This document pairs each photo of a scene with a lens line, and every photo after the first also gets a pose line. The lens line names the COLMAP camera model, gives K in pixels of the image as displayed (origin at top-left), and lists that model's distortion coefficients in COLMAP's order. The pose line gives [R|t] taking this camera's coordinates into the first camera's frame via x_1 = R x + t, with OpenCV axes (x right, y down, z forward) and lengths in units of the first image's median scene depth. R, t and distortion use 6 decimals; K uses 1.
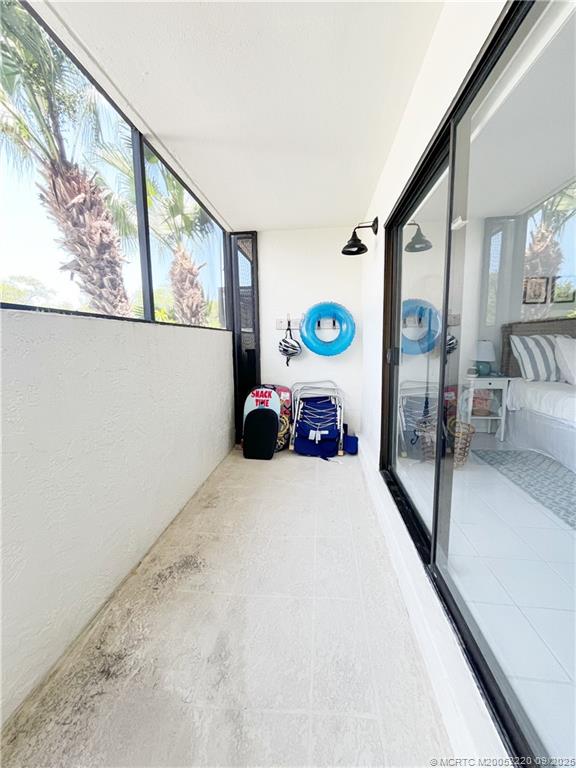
lens RADIAL K [[311.5, 0, 285.9], [0, 311.5, 383.7], [0, 0, 1]] dist [-0.001468, -0.000426]
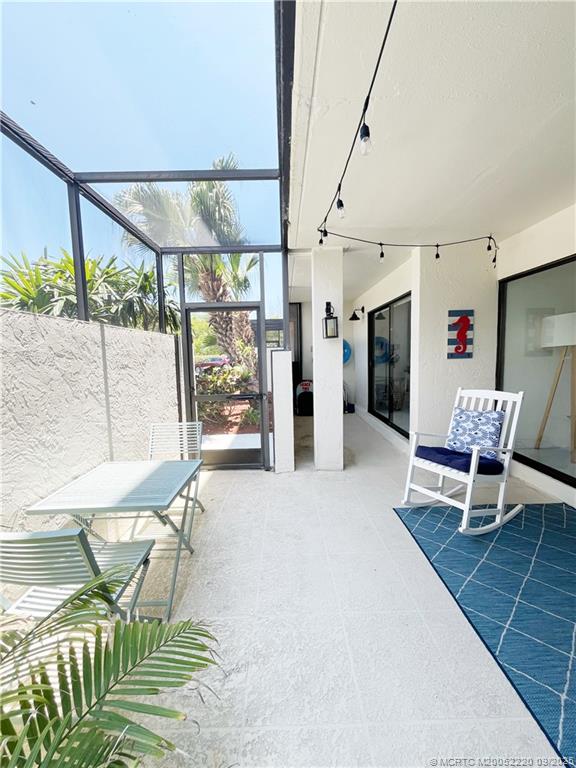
lens RADIAL K [[311.5, 0, 285.9], [0, 311.5, 383.7], [0, 0, 1]] dist [-0.001468, -0.000426]
pose [[0.994744, -0.016878, 0.100994, -0.450944], [0.021581, 0.998724, -0.045663, 0.130978], [-0.100094, 0.047603, 0.993839, -1.056632]]
